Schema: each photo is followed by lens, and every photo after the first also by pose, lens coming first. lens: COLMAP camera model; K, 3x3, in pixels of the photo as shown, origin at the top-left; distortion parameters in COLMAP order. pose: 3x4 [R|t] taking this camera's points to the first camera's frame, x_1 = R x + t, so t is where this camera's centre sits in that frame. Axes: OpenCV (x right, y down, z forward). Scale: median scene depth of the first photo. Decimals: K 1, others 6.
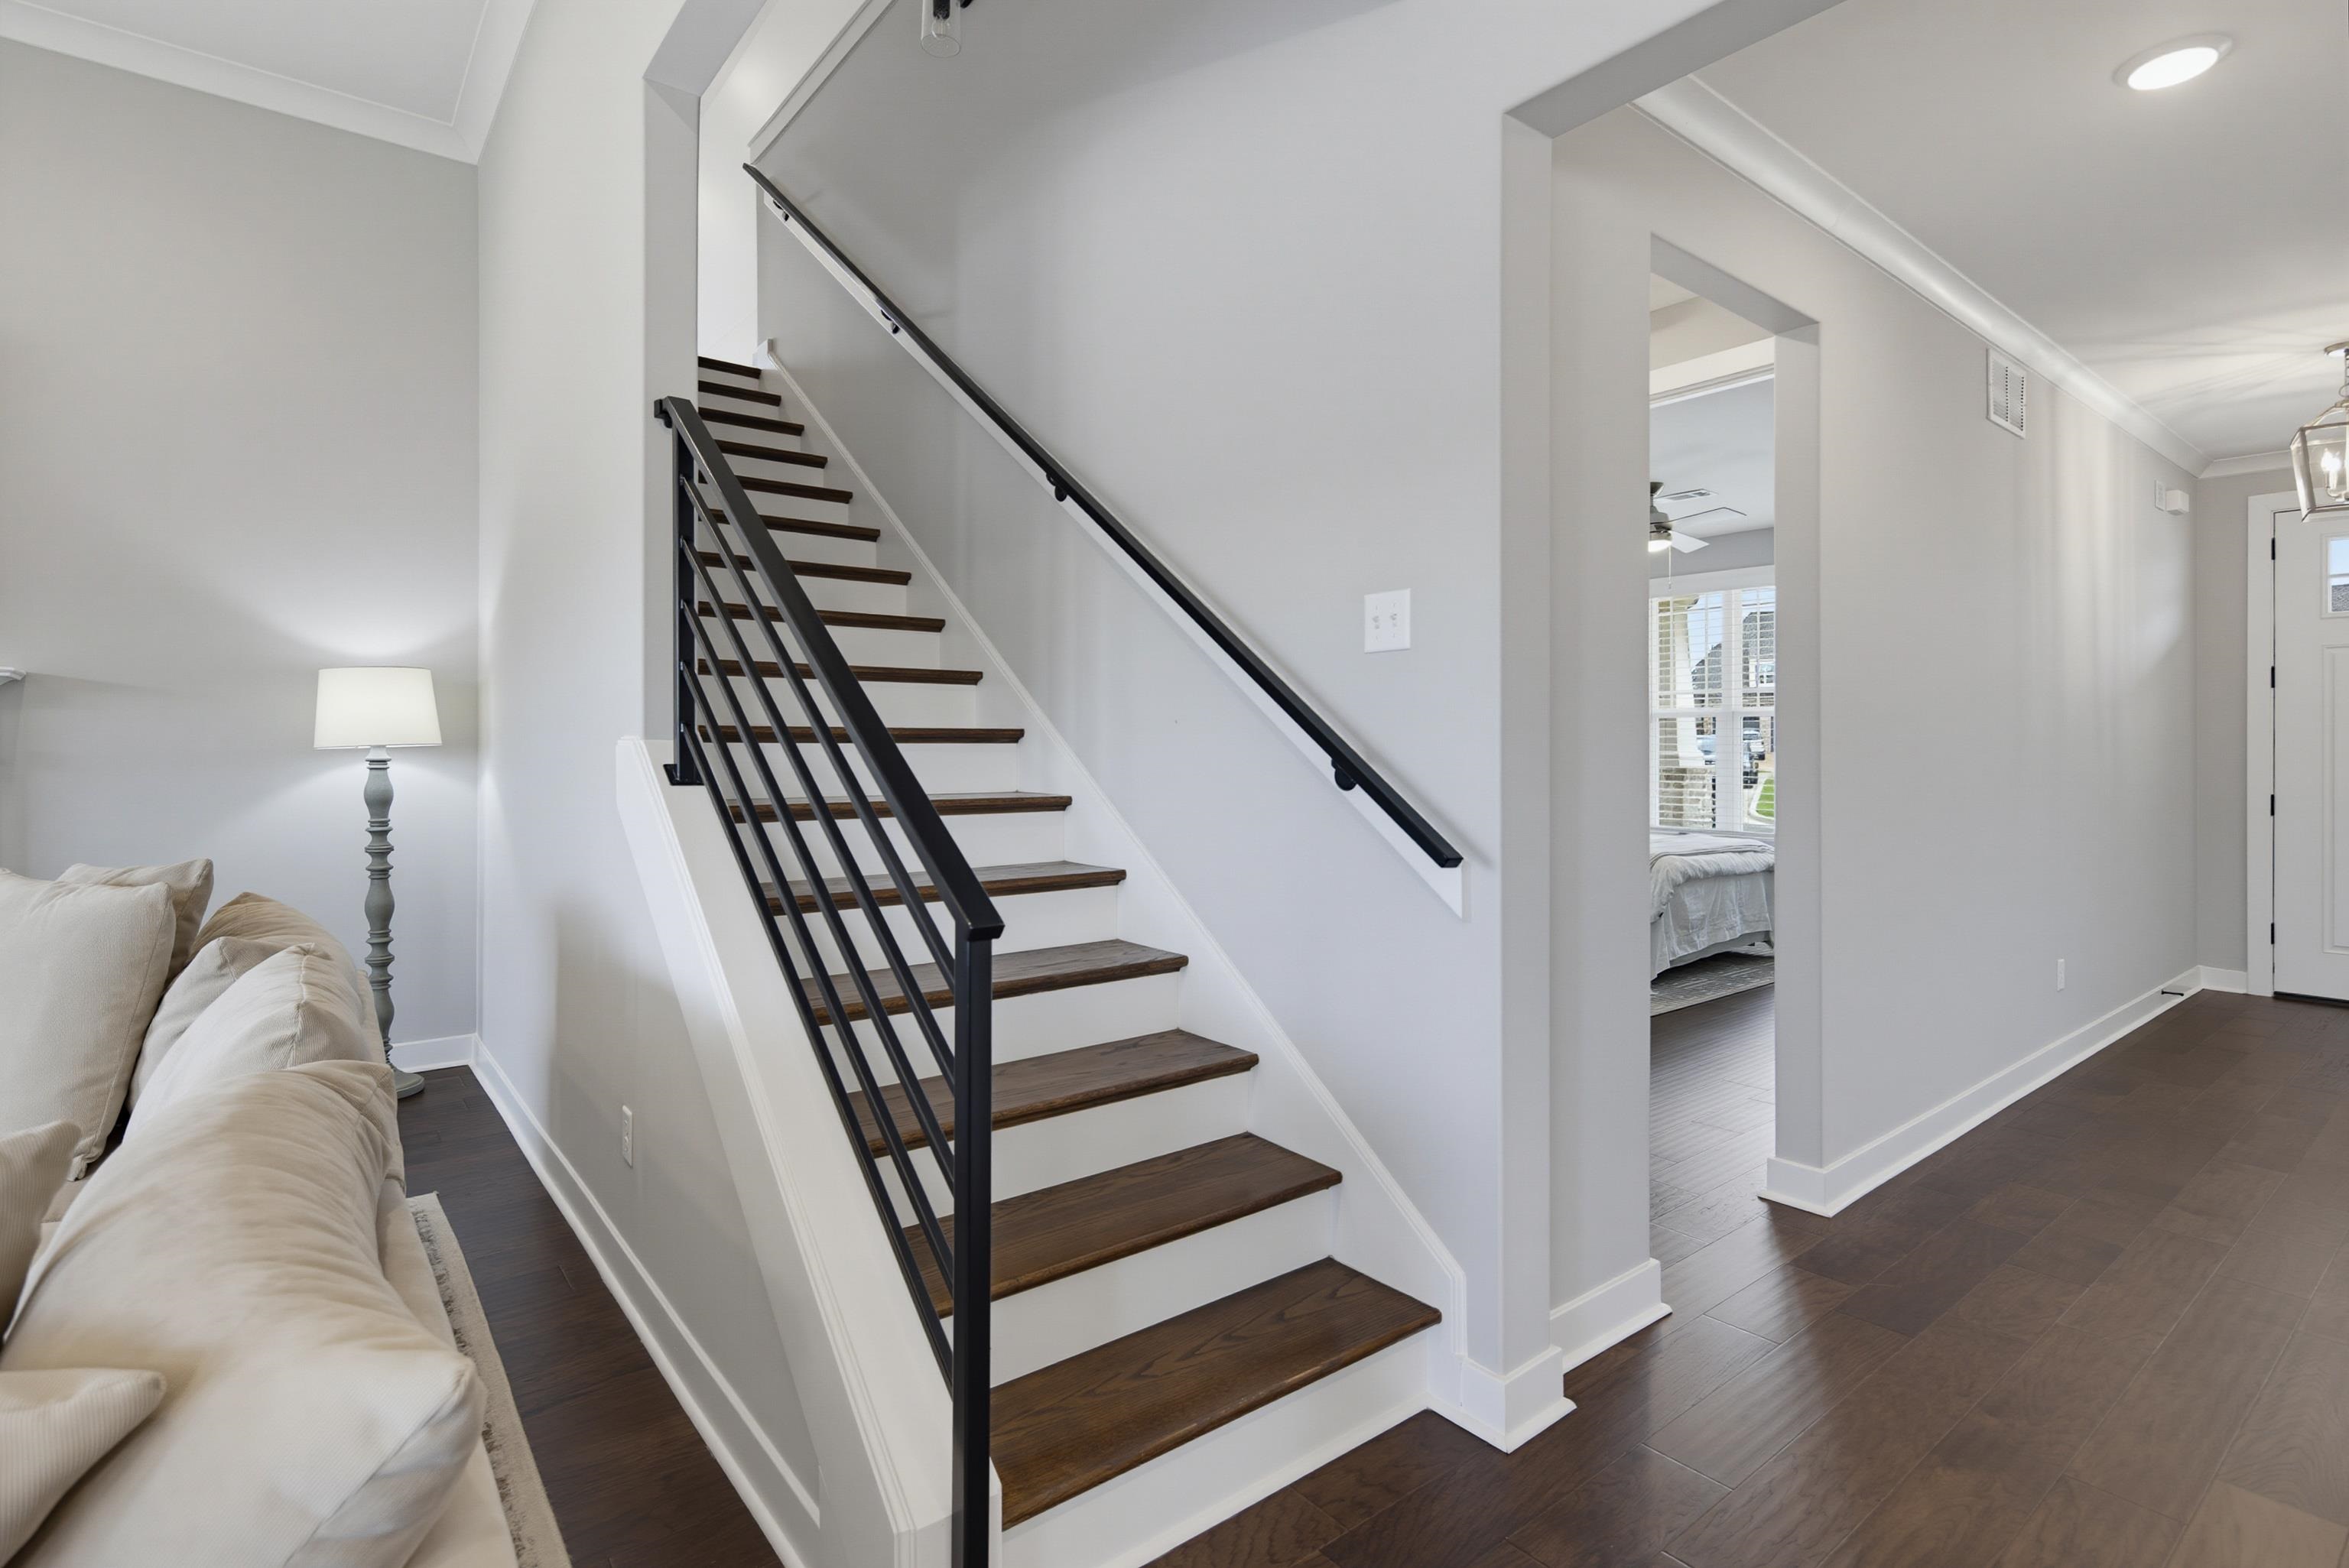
lens RADIAL K [[1130.8, 0, 1159.4], [0, 1130.8, 745.9], [0, 0, 1]] dist [0.002300, -0.003017]
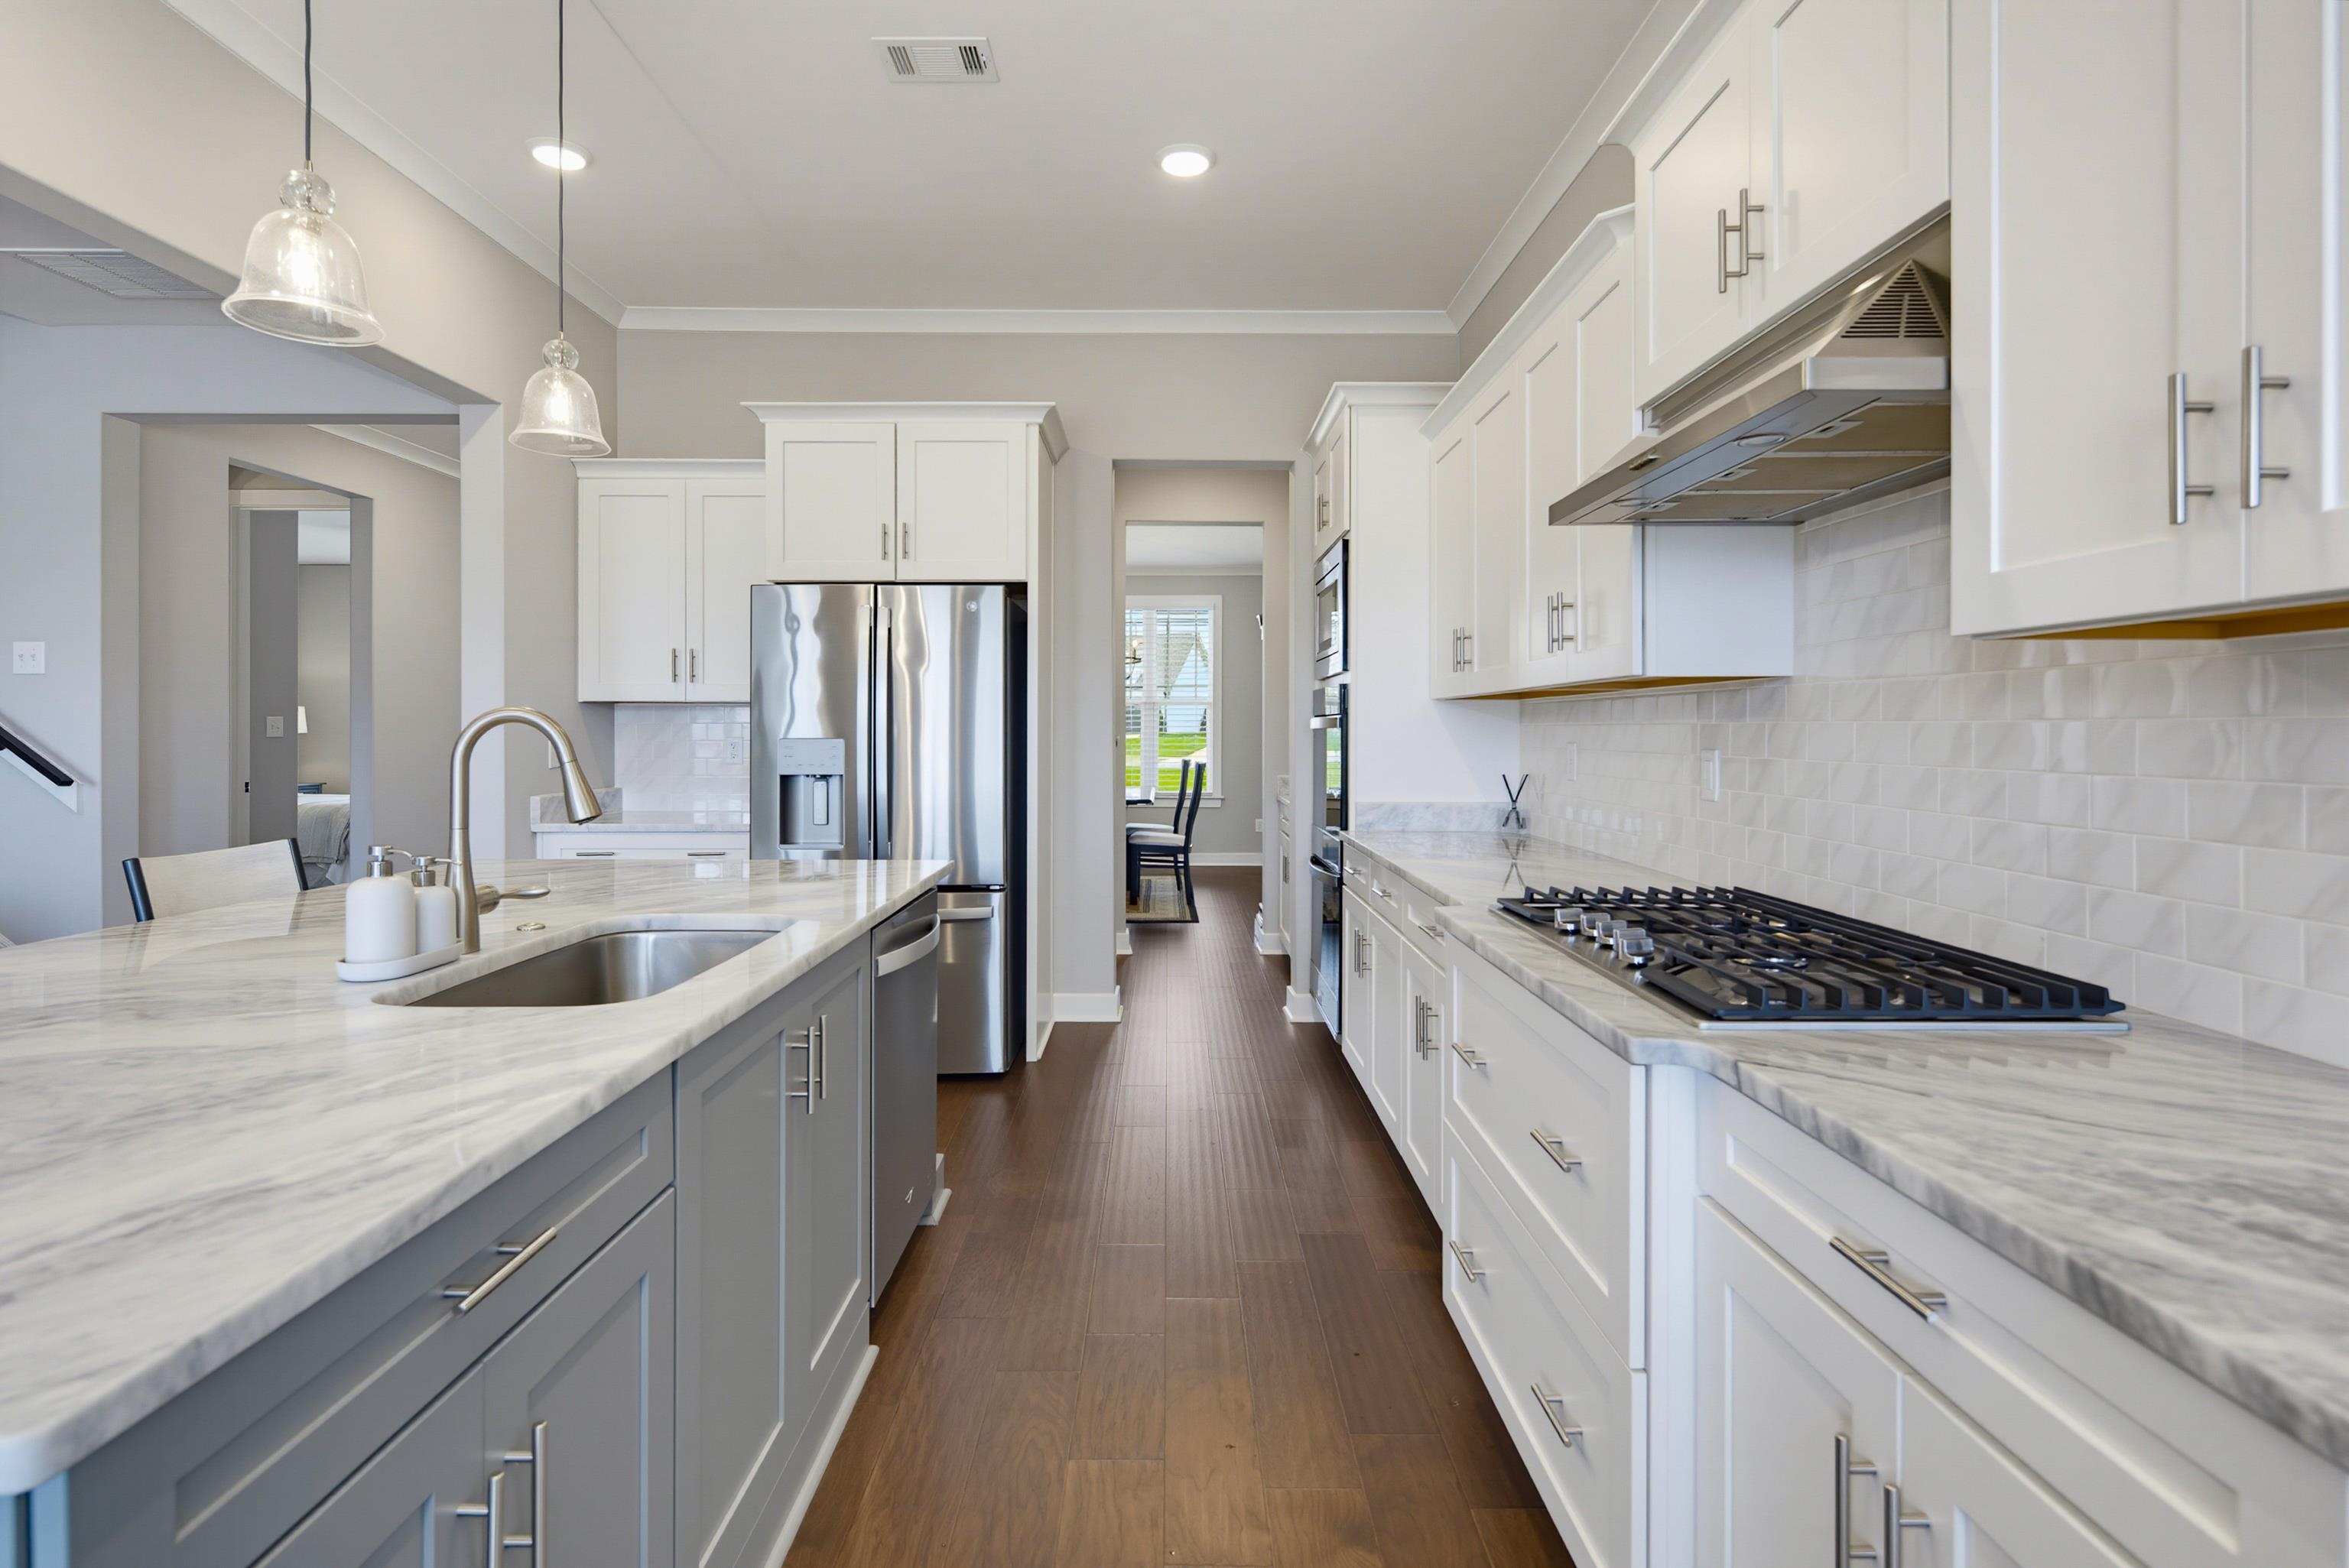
lens RADIAL K [[1130.8, 0, 1176.6], [0, 1130.8, 737.5], [0, 0, 1]] dist [0.002300, -0.003017]
pose [[0.604509, -0.011107, 0.796521, -0.075819], [0.000622, 0.999909, 0.013471, -0.003191], [-0.796598, -0.007648, 0.604461, -0.904810]]
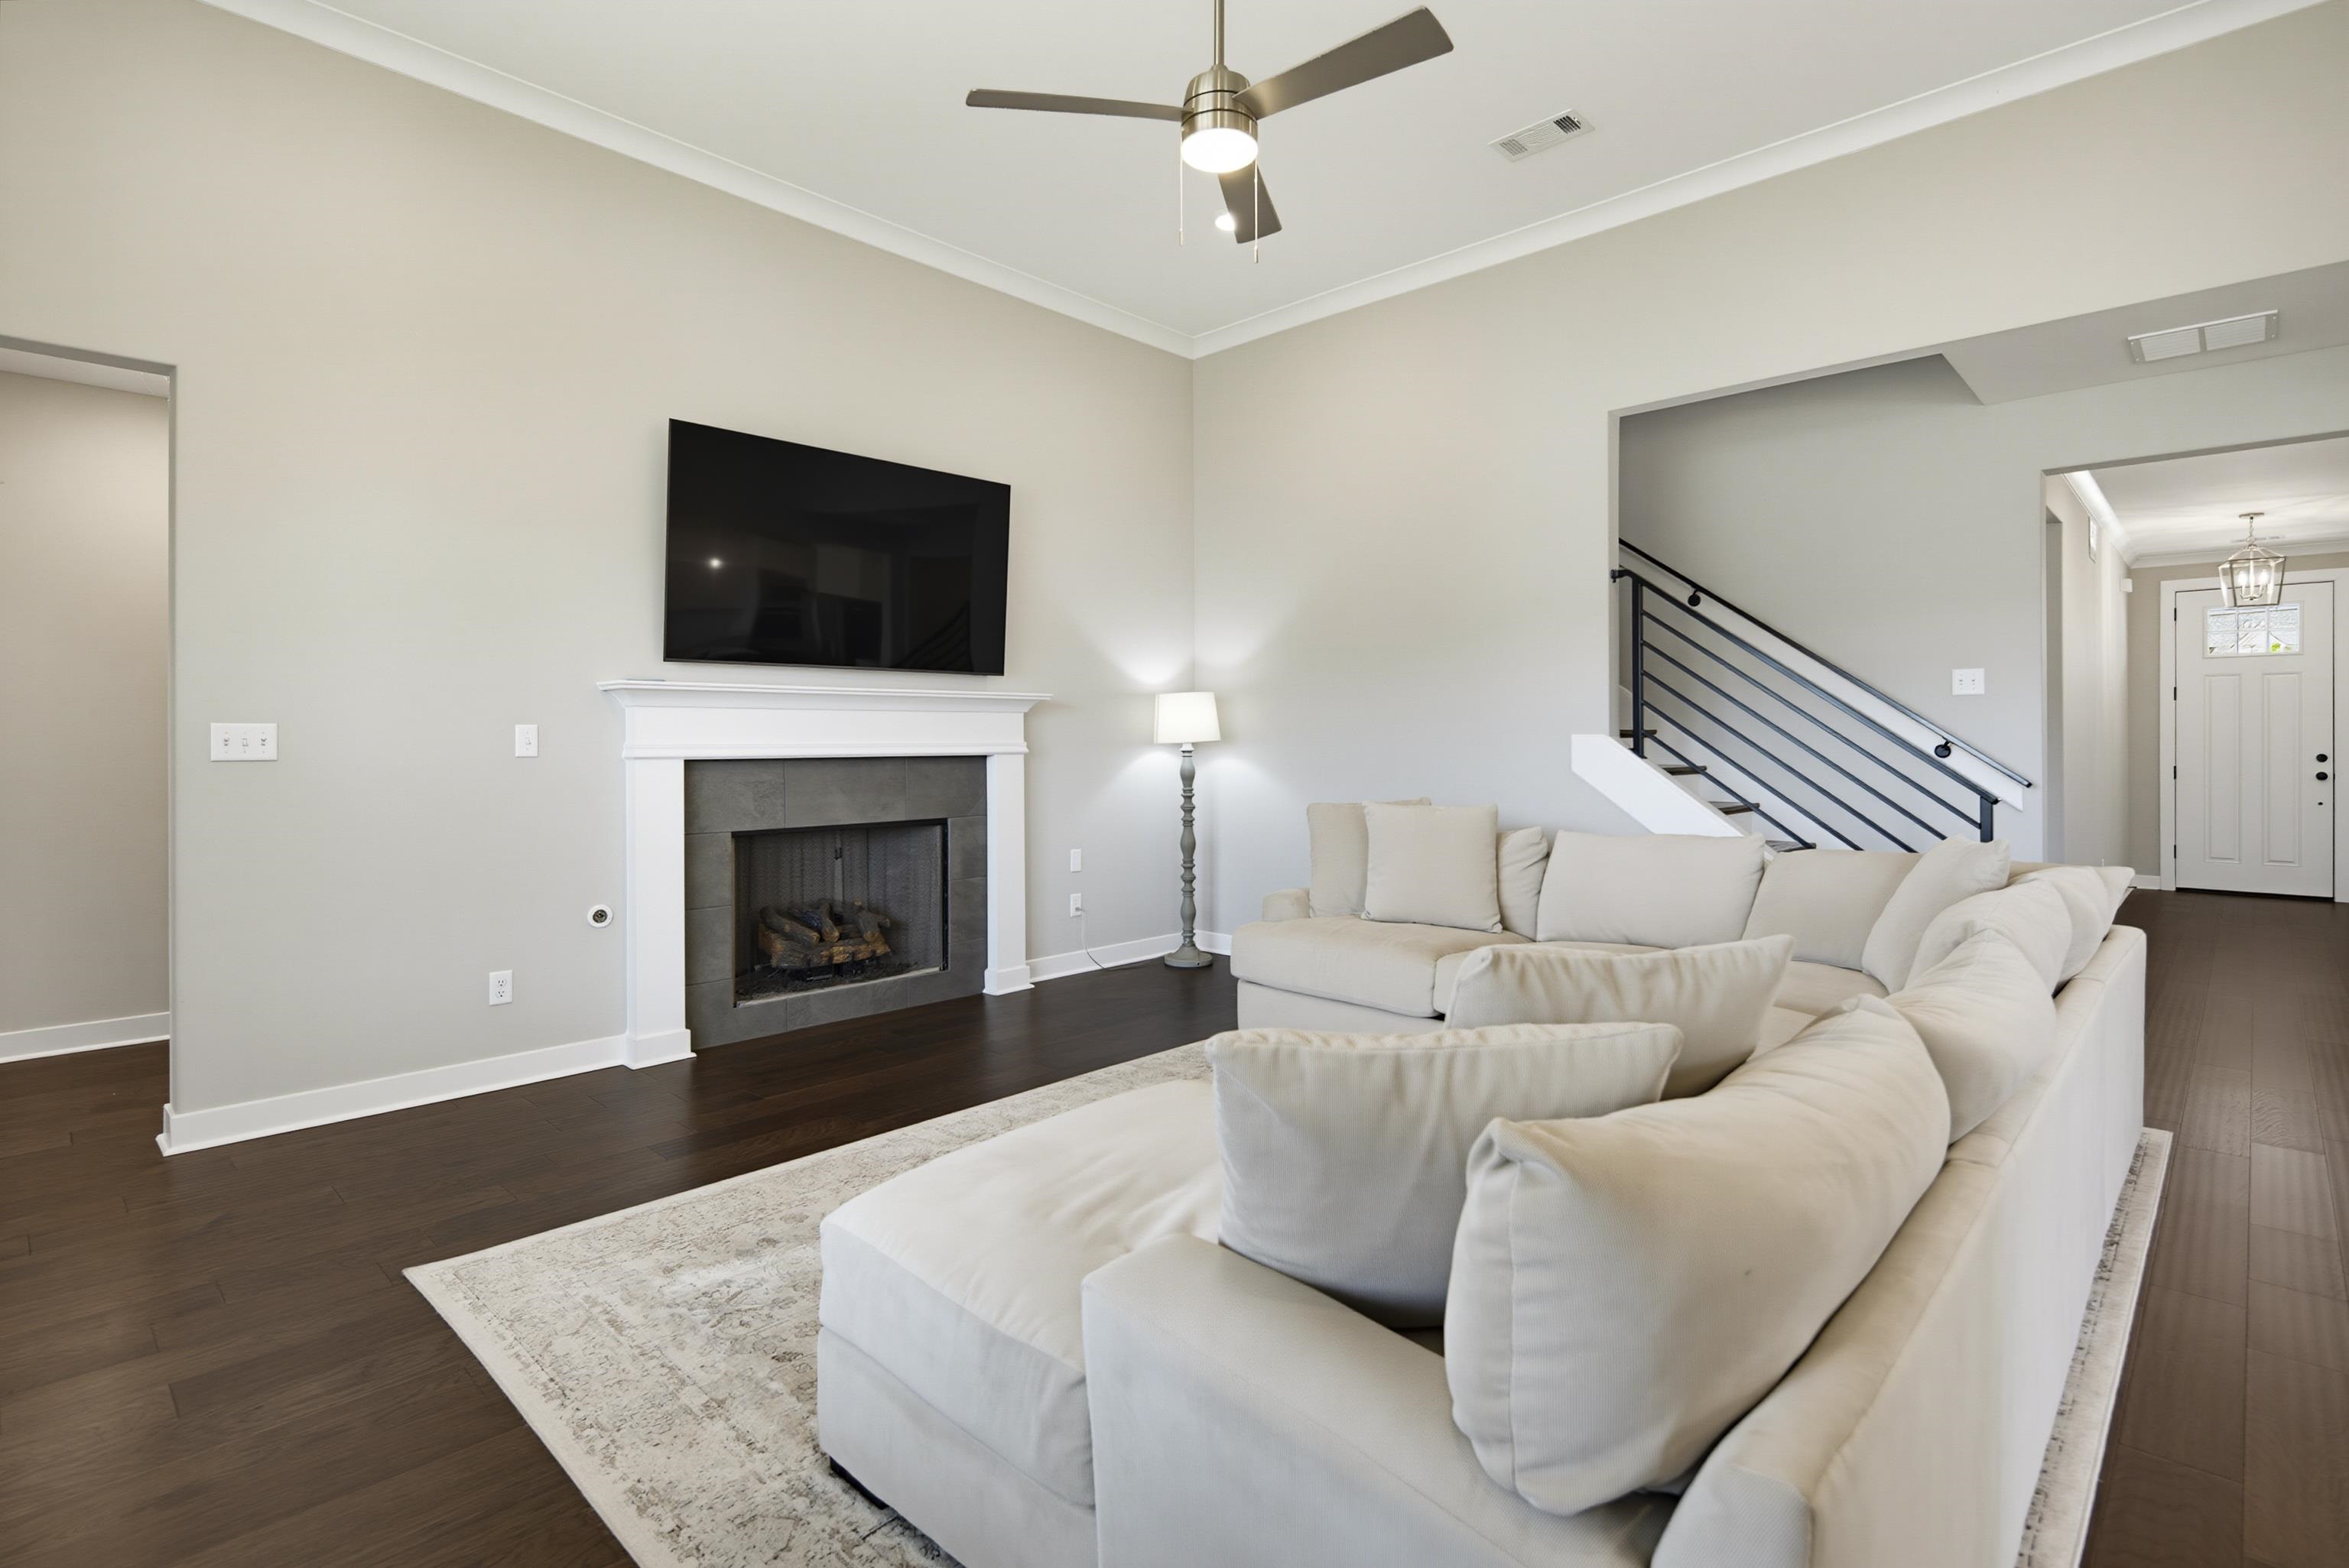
lens RADIAL K [[1130.8, 0, 1148.5], [0, 1130.8, 742.5], [0, 0, 1]] dist [0.002300, -0.003017]
pose [[0.989938, -0.005034, 0.141415, -0.966654], [0.004629, 0.999984, 0.003193, -0.003897], [-0.141429, -0.002506, 0.989945, -0.547087]]
